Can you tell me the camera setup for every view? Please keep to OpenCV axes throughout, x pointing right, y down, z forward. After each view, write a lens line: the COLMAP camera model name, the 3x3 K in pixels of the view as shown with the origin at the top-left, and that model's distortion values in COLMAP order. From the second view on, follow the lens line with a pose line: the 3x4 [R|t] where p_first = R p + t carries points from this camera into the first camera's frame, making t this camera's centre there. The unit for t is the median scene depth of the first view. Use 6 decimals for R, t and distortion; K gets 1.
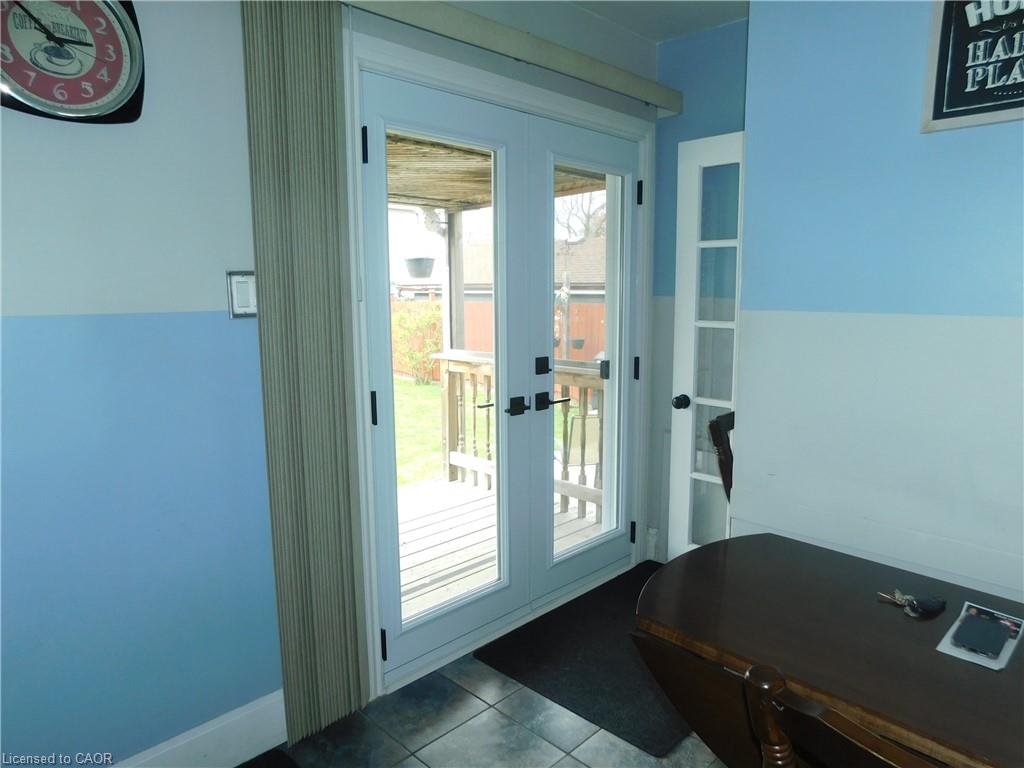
lens RADIAL K [[683.3, 0, 514.8], [0, 683.3, 384.7], [0, 0, 1]] dist [0.000584, 0.027633]
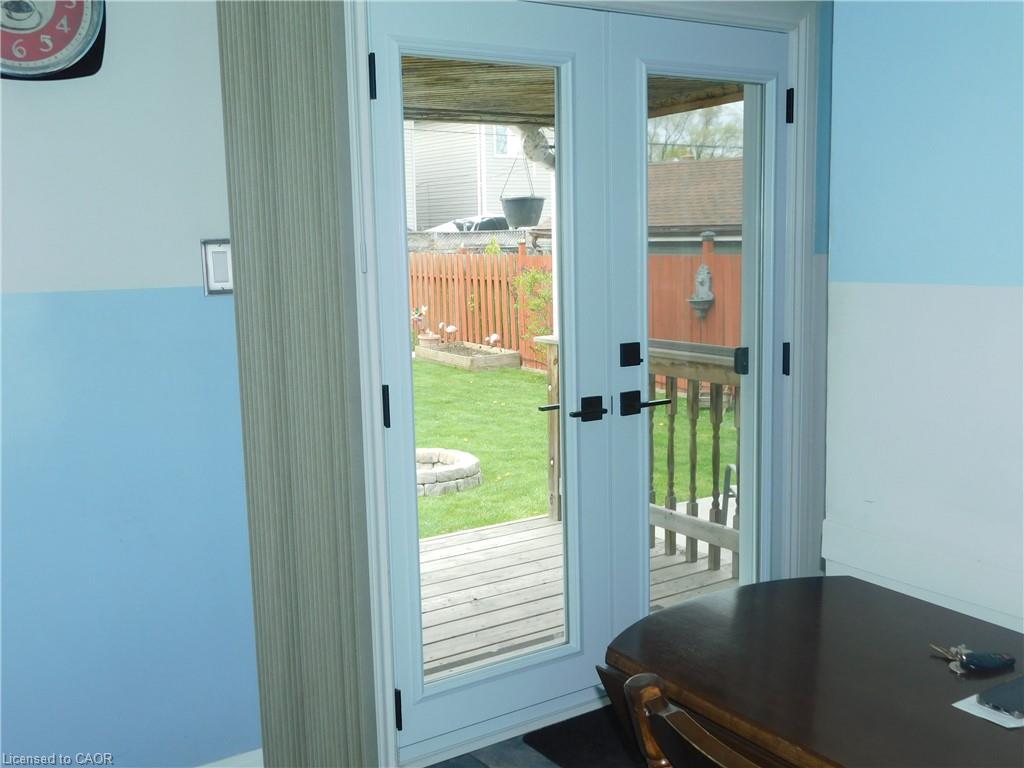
lens RADIAL K [[1068.9, 0, 512.6], [0, 1068.9, 386.3], [0, 0, 1]] dist [0.047656, 0.000000]
pose [[0.980791, 0.013043, -0.194623, 0.170674], [-0.012385, 0.999913, 0.004596, 0.003375], [0.194665, -0.002097, 0.980867, -0.177835]]
